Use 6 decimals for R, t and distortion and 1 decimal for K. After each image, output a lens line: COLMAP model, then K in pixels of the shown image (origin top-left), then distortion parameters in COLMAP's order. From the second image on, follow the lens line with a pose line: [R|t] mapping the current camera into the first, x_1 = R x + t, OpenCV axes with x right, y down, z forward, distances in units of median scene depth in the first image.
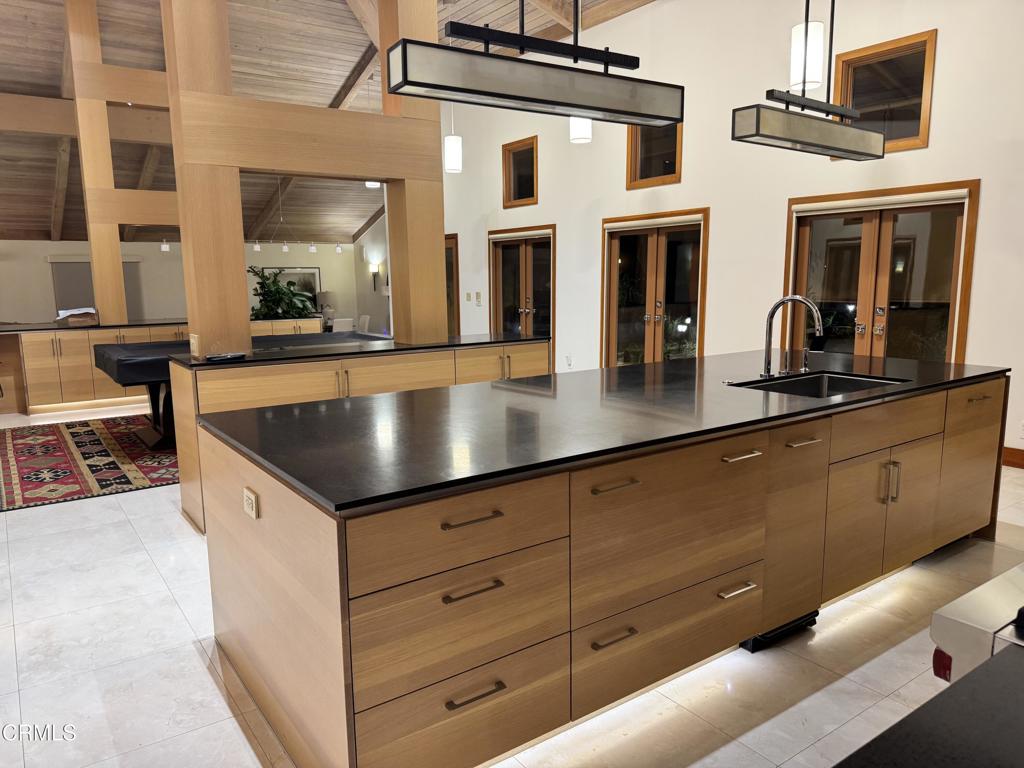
lens RADIAL K [[727.7, 0, 509.4], [0, 727.7, 398.8], [0, 0, 1]] dist [0.001187, 0.006587]
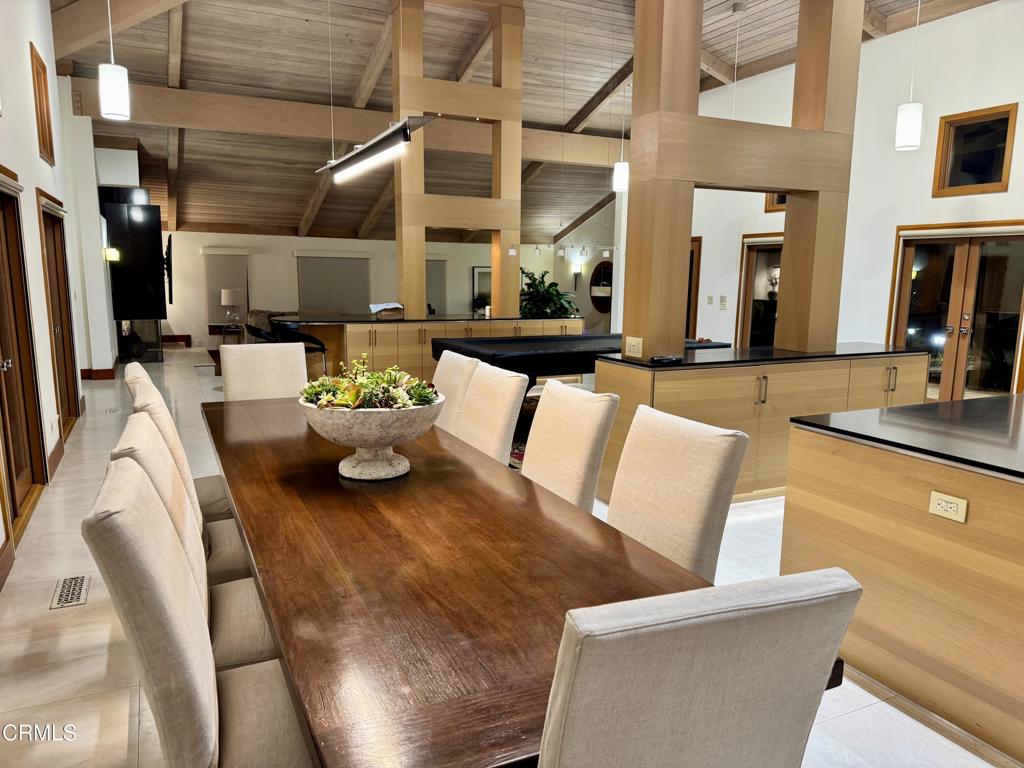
lens RADIAL K [[725.9, 0, 512.0], [0, 725.9, 384.0], [0, 0, 1]] dist [0.102666, -0.142604]
pose [[0.987940, 0.047947, -0.147226, -0.208040], [-0.050578, 0.998619, -0.014182, 0.002543], [0.146343, 0.021457, 0.989001, -0.042080]]
